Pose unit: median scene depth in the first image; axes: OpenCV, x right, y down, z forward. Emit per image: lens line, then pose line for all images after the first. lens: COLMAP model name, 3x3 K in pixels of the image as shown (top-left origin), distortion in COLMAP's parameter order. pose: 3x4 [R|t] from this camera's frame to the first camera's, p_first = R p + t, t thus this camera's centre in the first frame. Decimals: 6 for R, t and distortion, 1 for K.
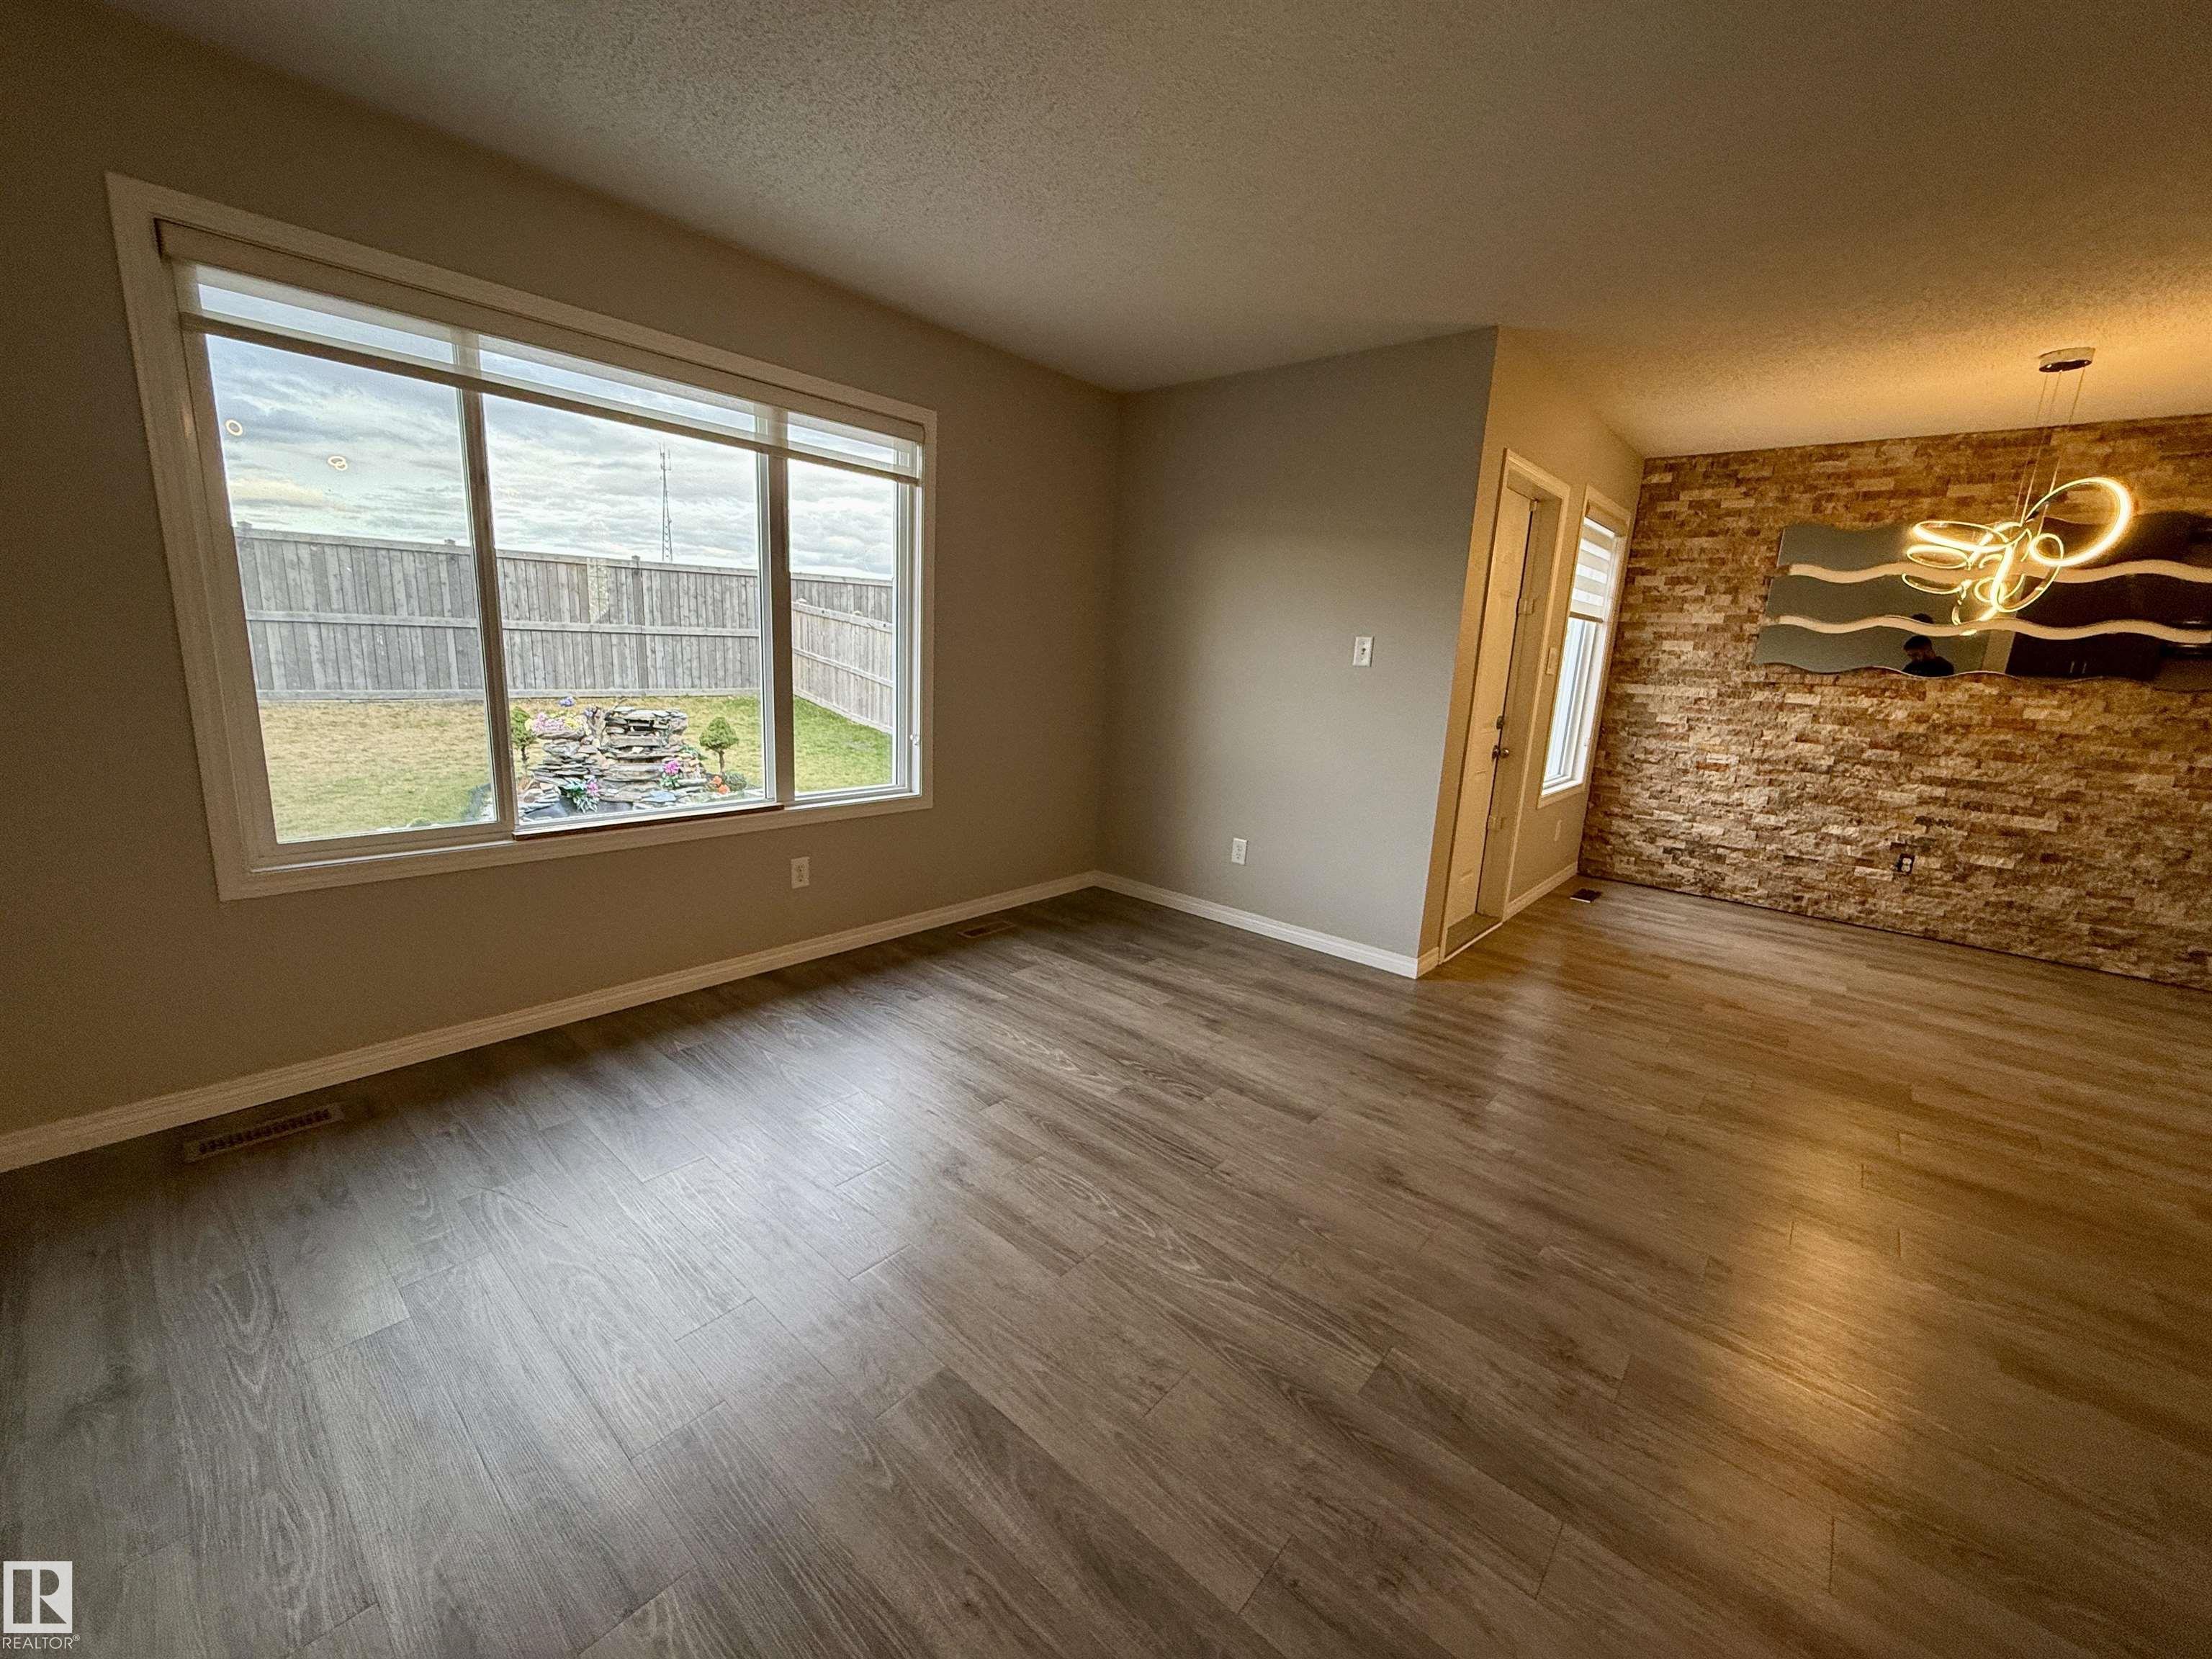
lens RADIAL K [[909.0, 0, 1106.0], [0, 909.0, 829.5], [0, 0, 1]] dist [0.000144, 0.000001]
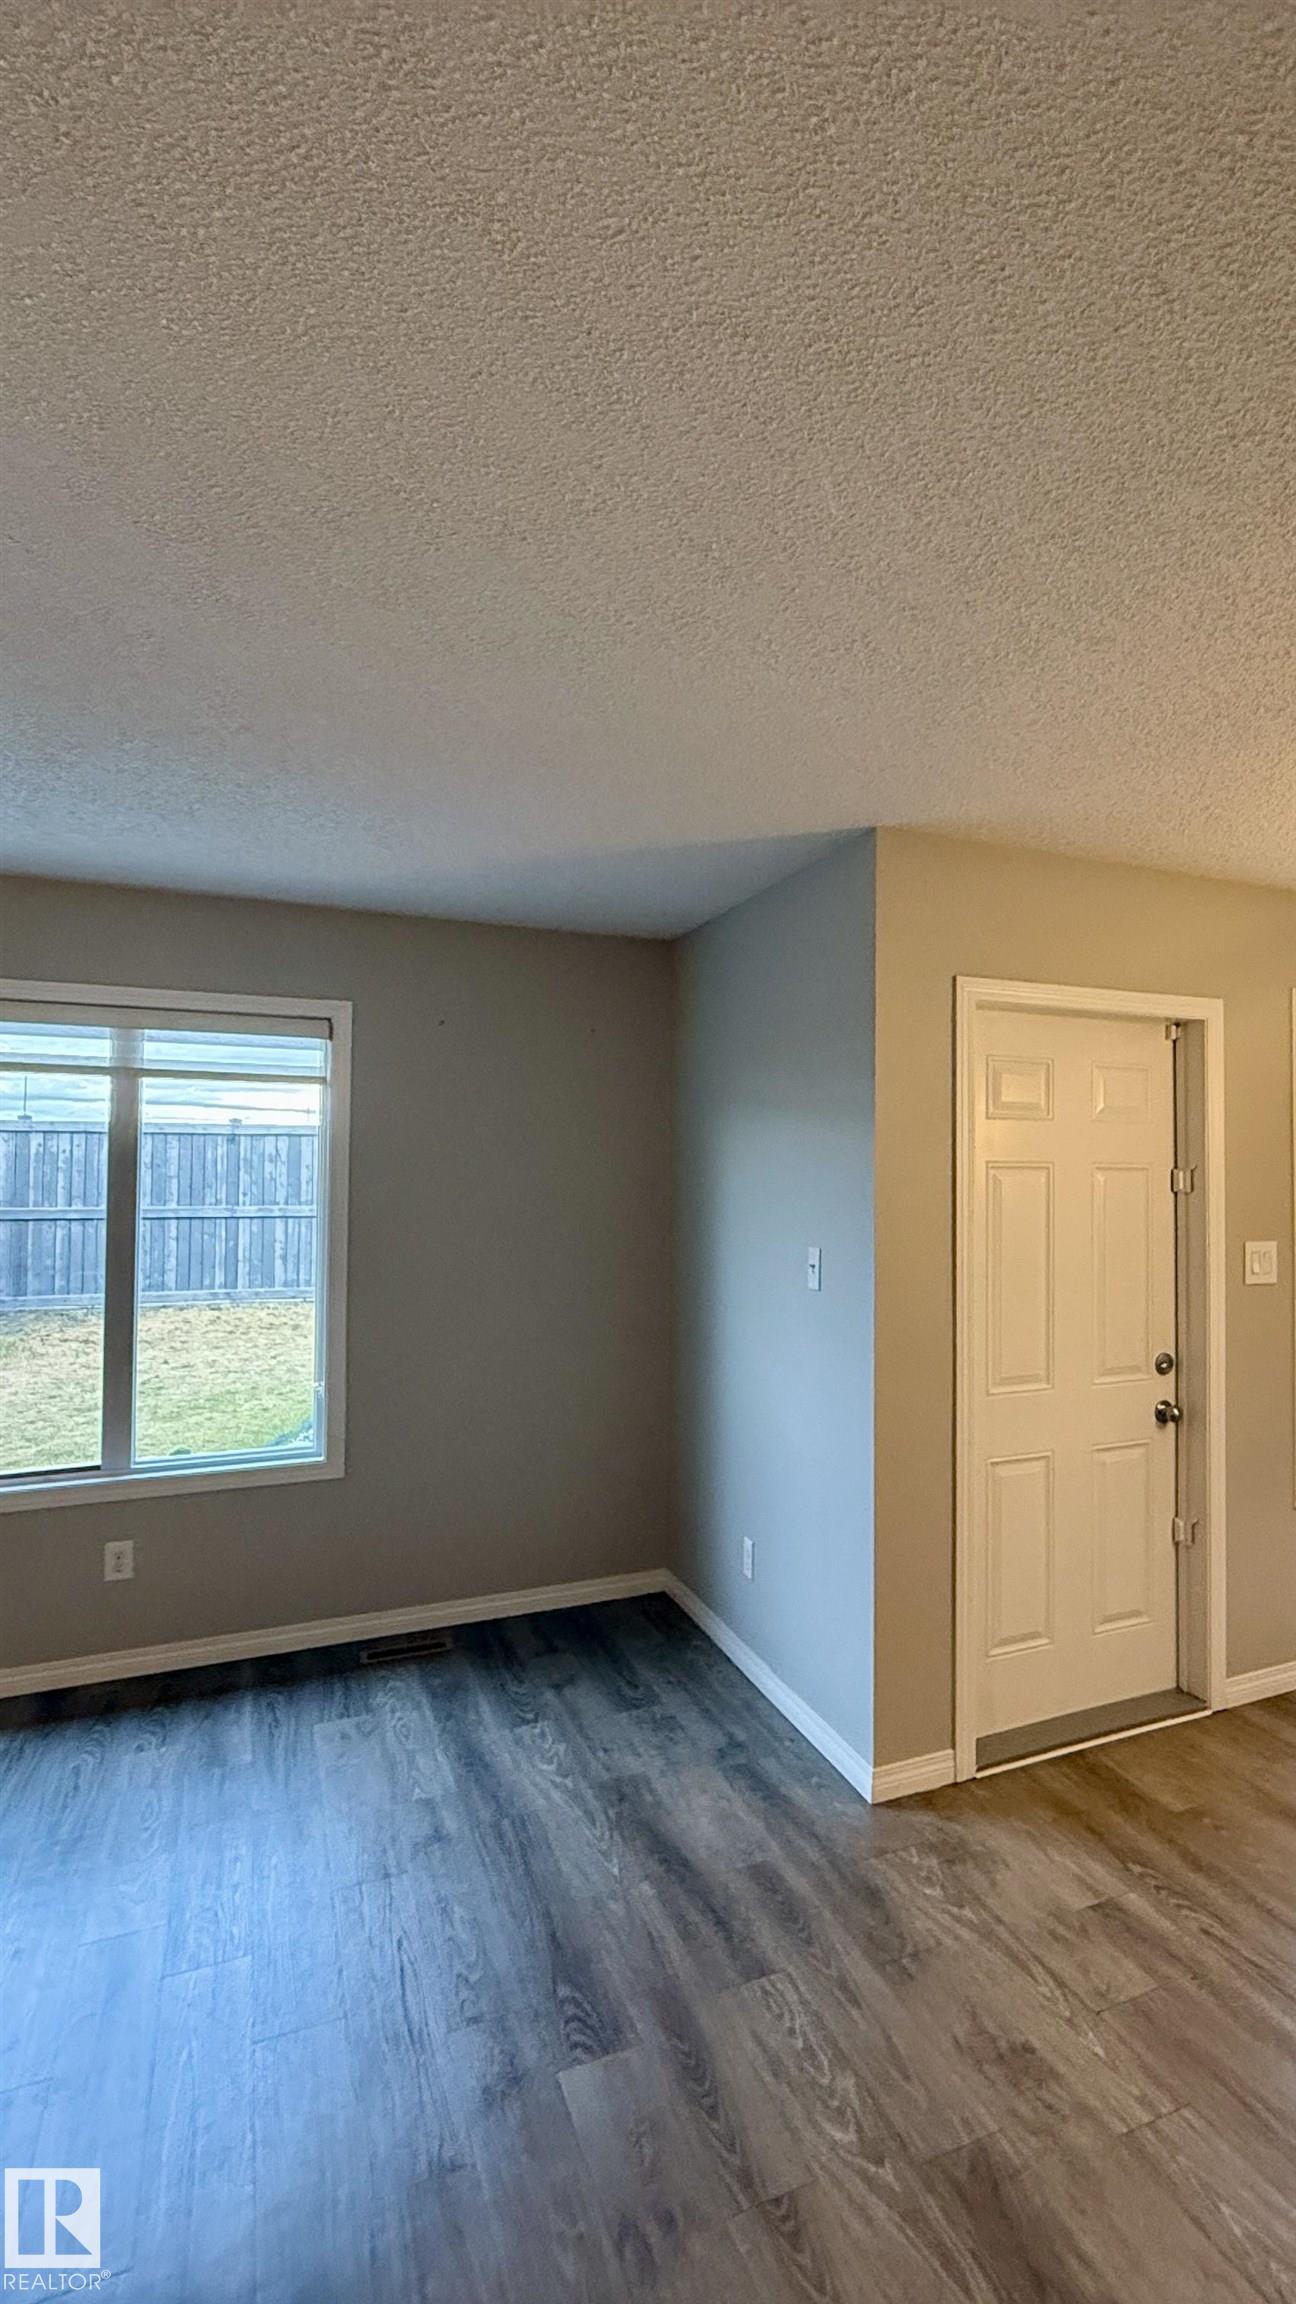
lens RADIAL K [[1223.7, 0, 648.0], [0, 1223.7, 1152.0], [0, 0, 1]] dist [-0.012922, 0.000088]
pose [[0.928962, -0.064259, -0.364554, 0.511198], [-0.028739, 0.969326, -0.244093, -0.052994], [0.369057, 0.237230, 0.898620, 0.108525]]
